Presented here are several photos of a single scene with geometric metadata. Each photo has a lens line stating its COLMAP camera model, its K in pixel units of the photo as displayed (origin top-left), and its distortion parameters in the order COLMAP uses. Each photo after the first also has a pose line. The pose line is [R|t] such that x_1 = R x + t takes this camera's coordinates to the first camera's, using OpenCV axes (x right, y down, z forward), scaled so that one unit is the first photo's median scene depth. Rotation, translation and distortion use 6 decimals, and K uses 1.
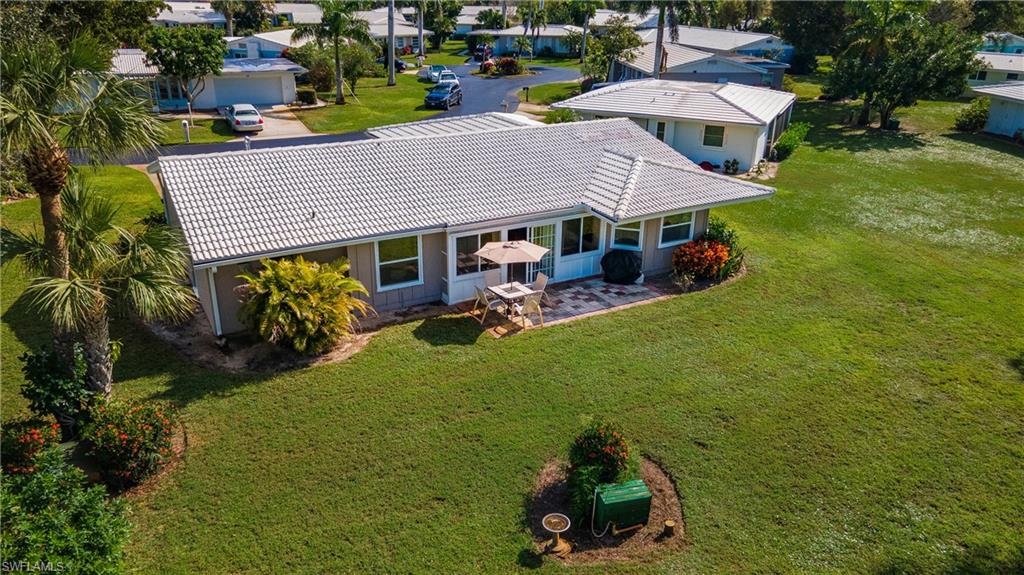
lens RADIAL K [[743.7, 0, 509.5], [0, 743.7, 286.1], [0, 0, 1]] dist [0.029170, 0.034265]
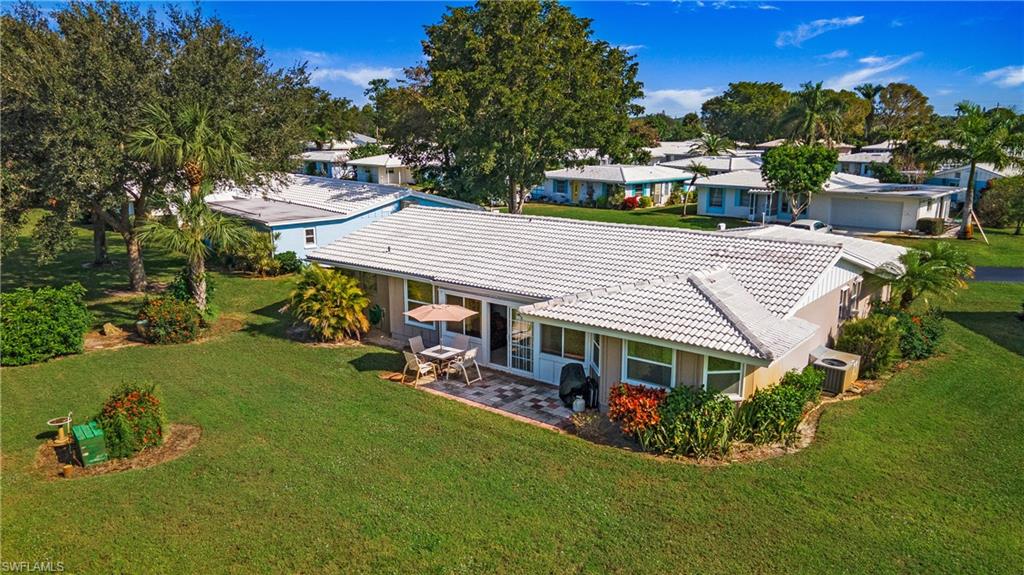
lens RADIAL K [[743.7, 0, 509.5], [0, 743.7, 286.1], [0, 0, 1]] dist [0.029170, 0.034265]
pose [[0.373564, 0.180973, -0.909779, 0.874016], [-0.344757, 0.937615, 0.044949, -0.144524], [0.861157, 0.296862, 0.412651, 0.582366]]
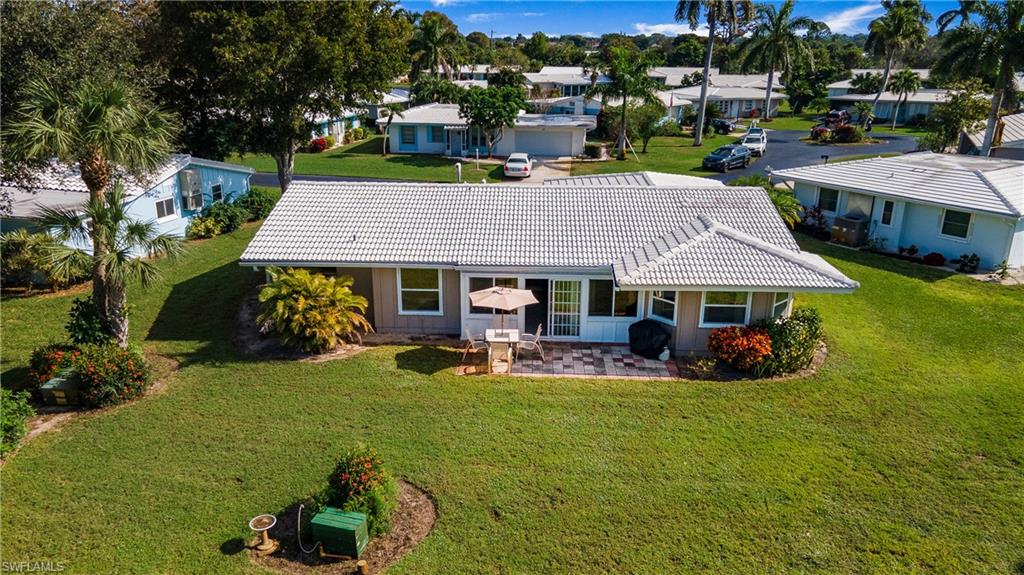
lens RADIAL K [[743.7, 0, 509.5], [0, 743.7, 286.1], [0, 0, 1]] dist [0.029170, 0.034265]
pose [[0.850606, 0.154636, -0.502550, 0.472562], [-0.193140, 0.980850, -0.025093, -0.034126], [0.489046, 0.118407, 0.864184, 0.105863]]
